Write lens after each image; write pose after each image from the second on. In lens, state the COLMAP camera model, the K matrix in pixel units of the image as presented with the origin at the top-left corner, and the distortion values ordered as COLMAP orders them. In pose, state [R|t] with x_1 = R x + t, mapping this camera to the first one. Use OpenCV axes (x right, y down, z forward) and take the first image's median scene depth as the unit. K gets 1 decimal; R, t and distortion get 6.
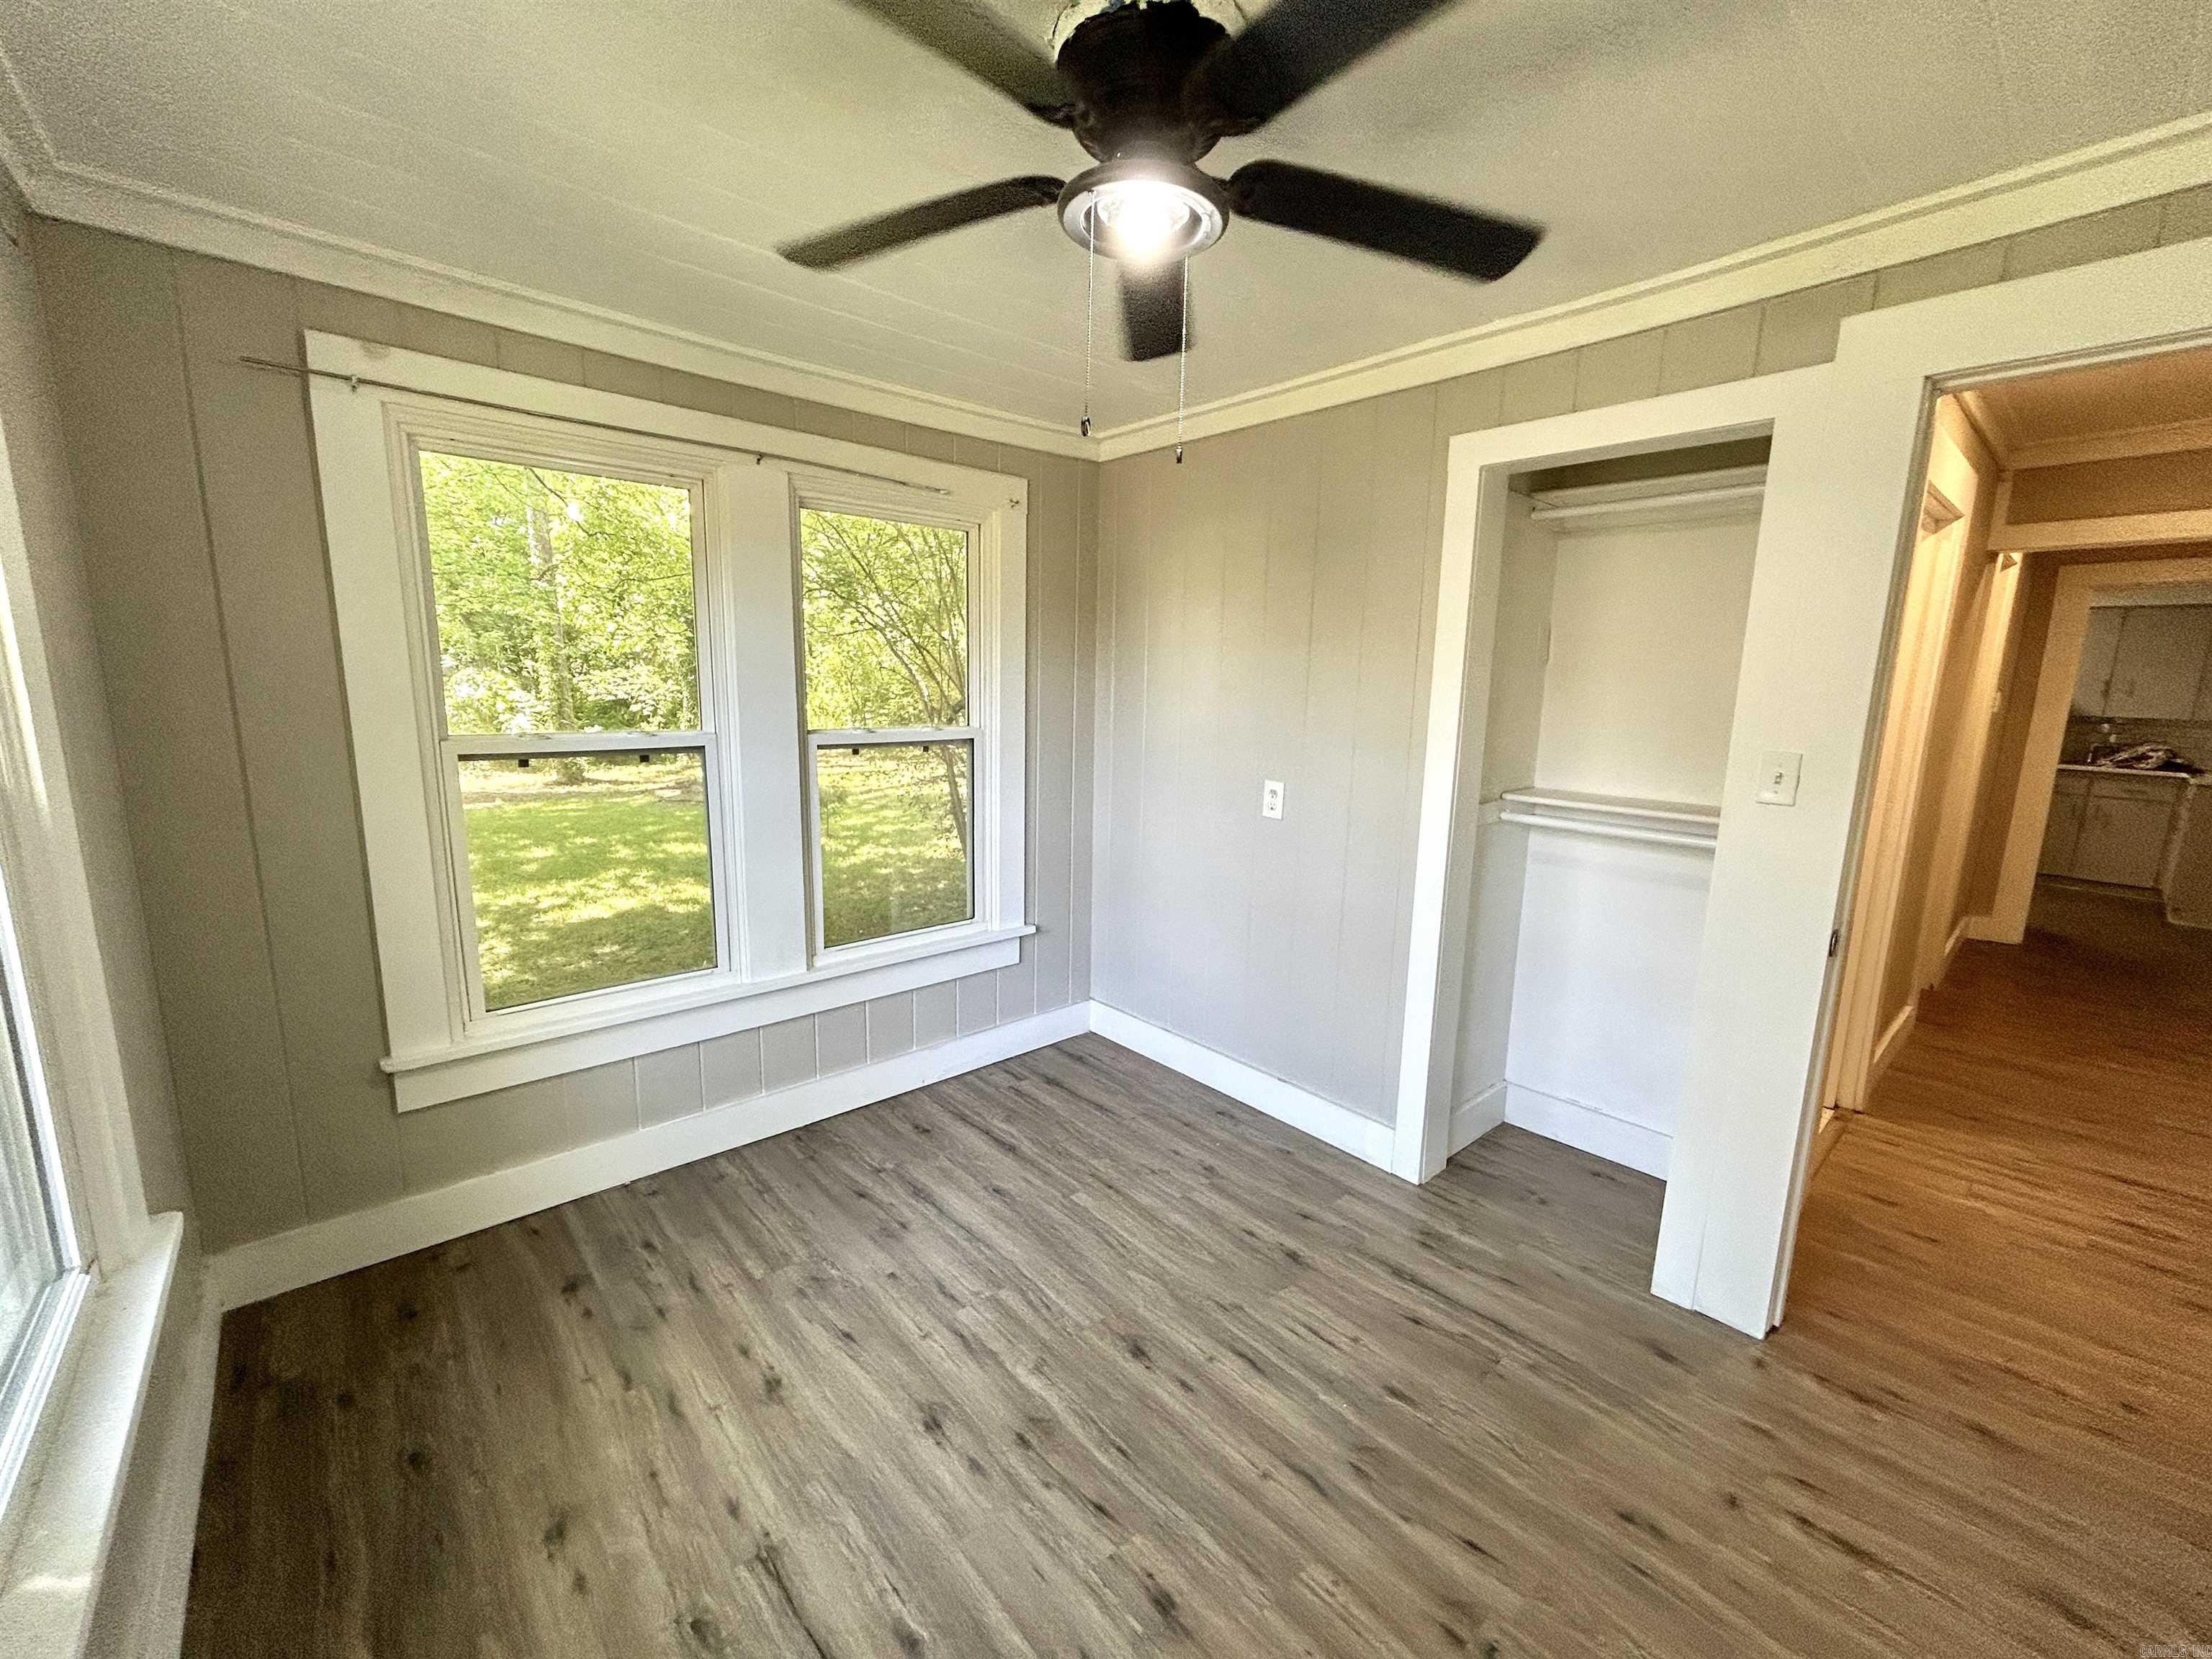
lens RADIAL K [[892.8, 0, 1106.3], [0, 892.8, 836.9], [0, 0, 1]] dist [-0.002392, 0.000708]
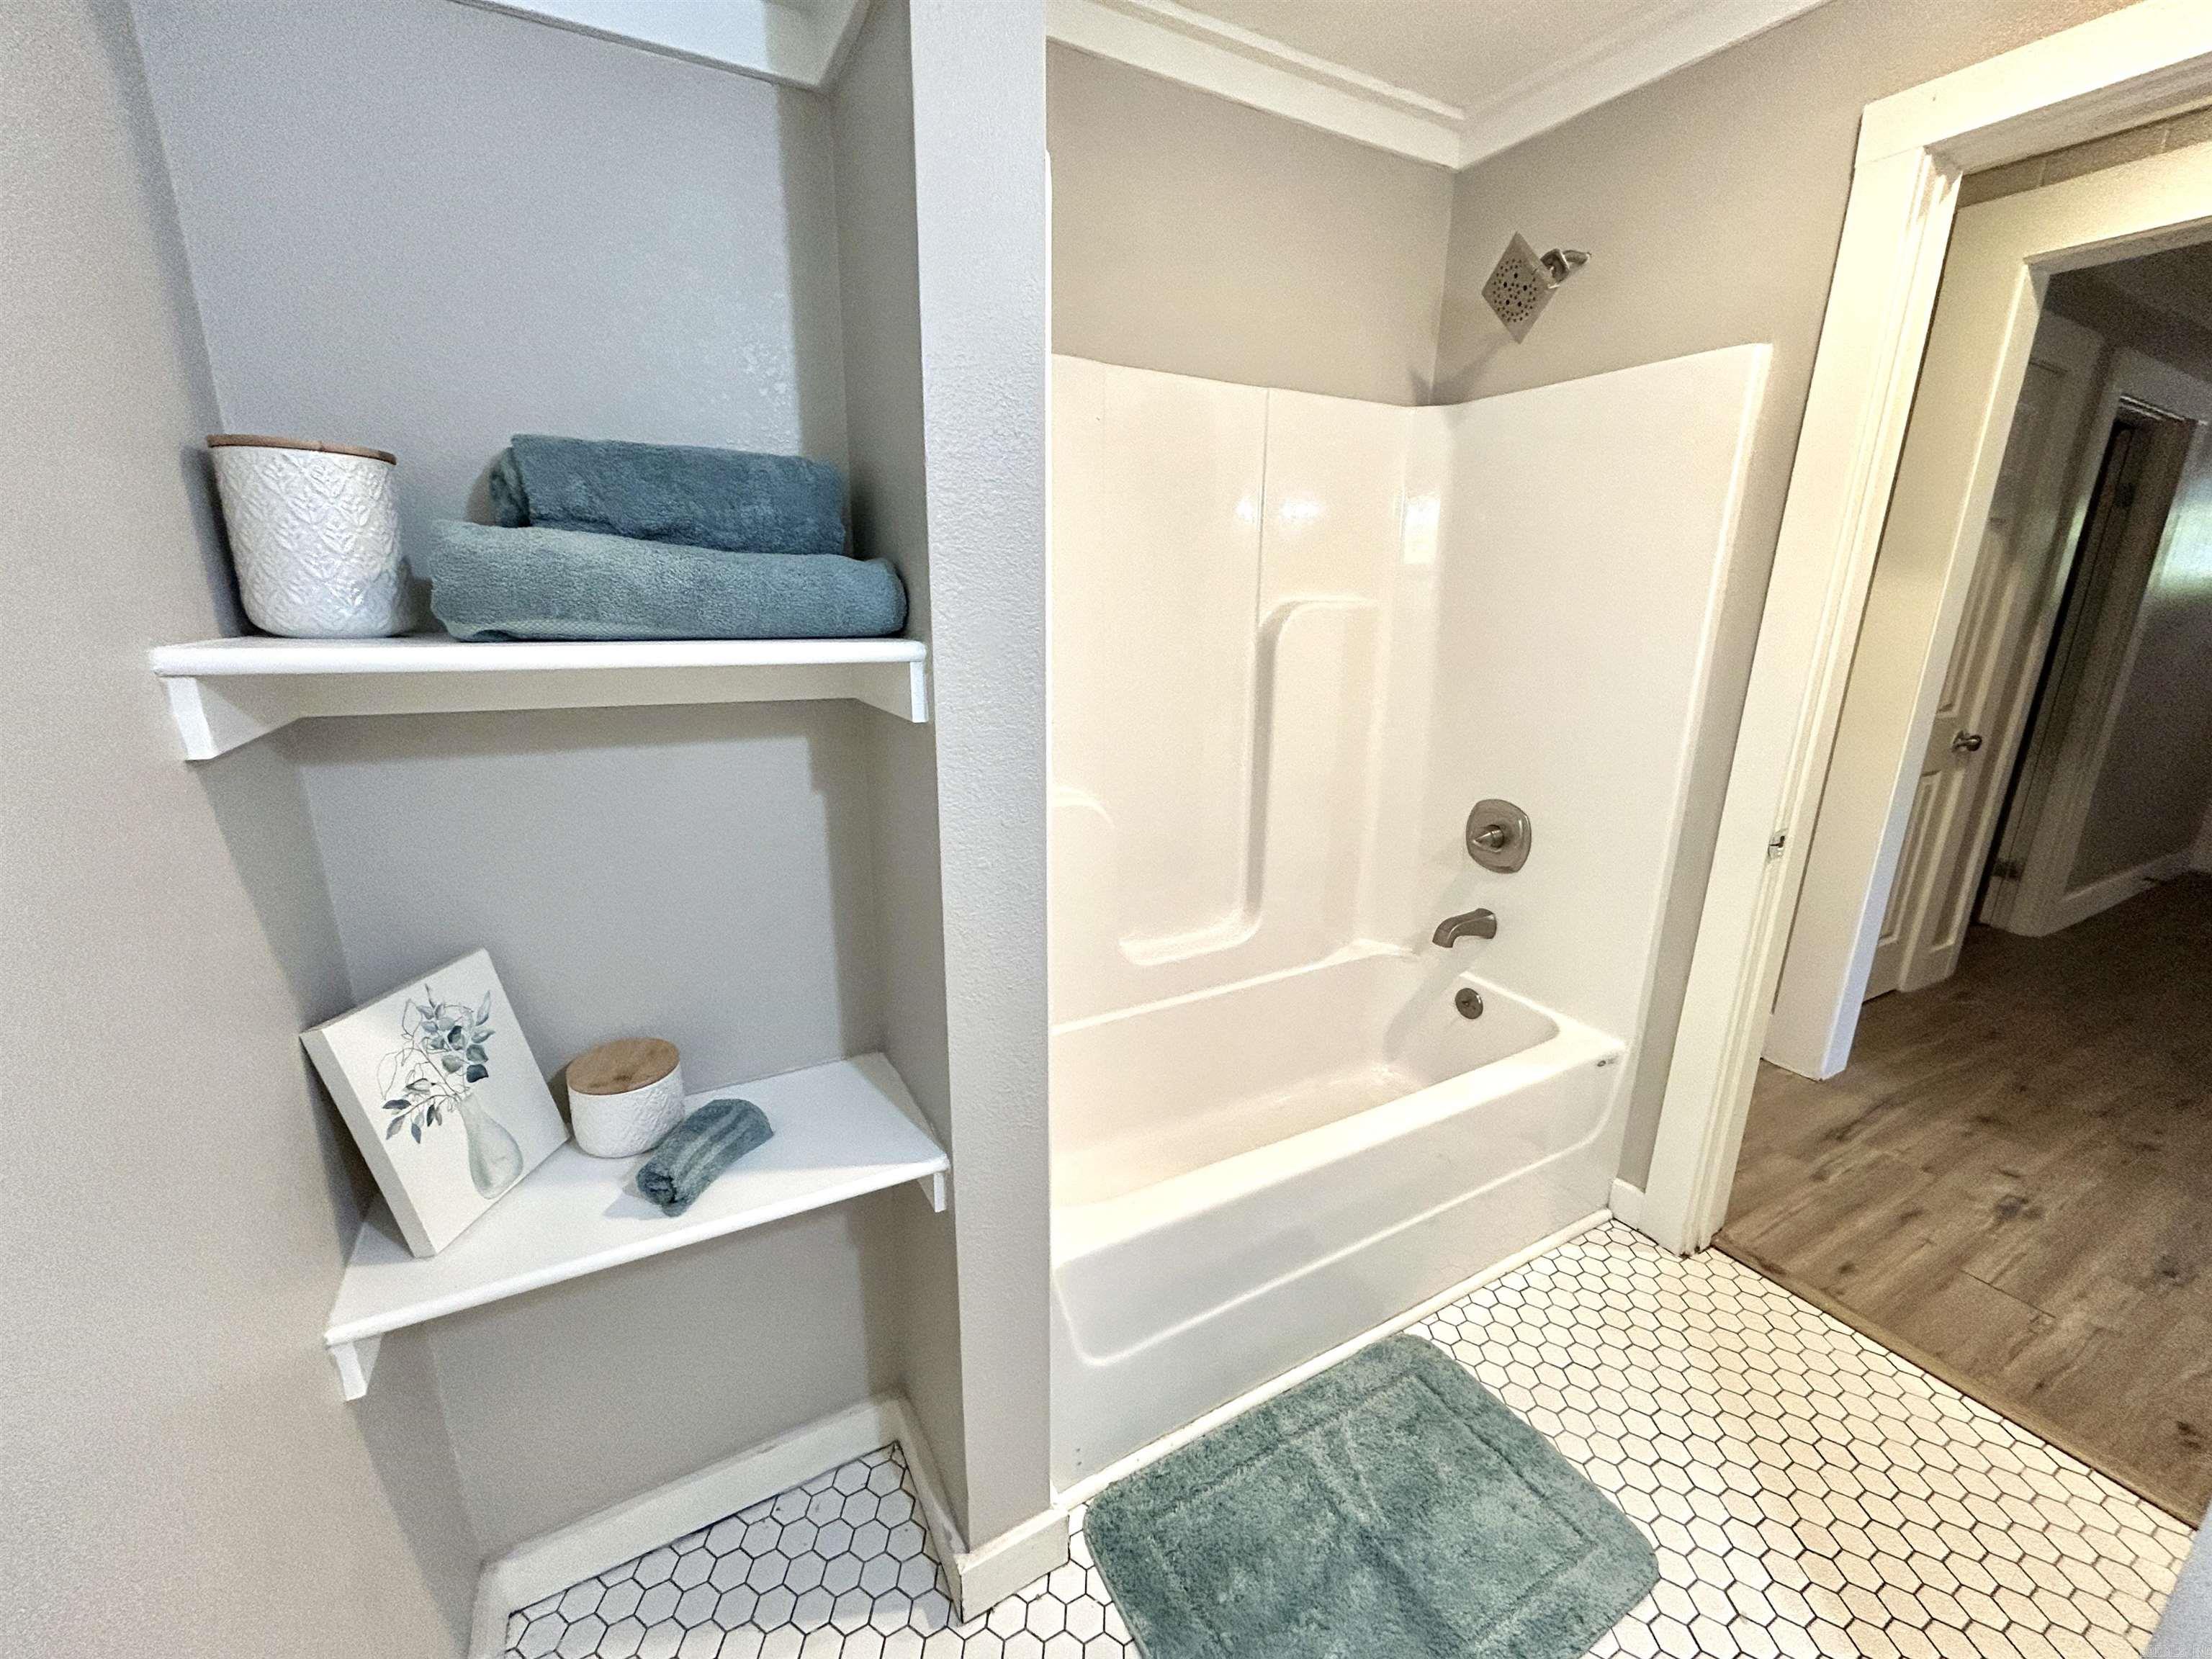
lens RADIAL K [[892.8, 0, 1106.5], [0, 892.8, 829.1], [0, 0, 1]] dist [-0.002392, 0.000708]
pose [[0.215944, -0.276643, 0.936396, 0.282247], [0.160749, 0.956010, 0.245367, -0.229820], [-0.963083, 0.097539, 0.250915, 1.494161]]
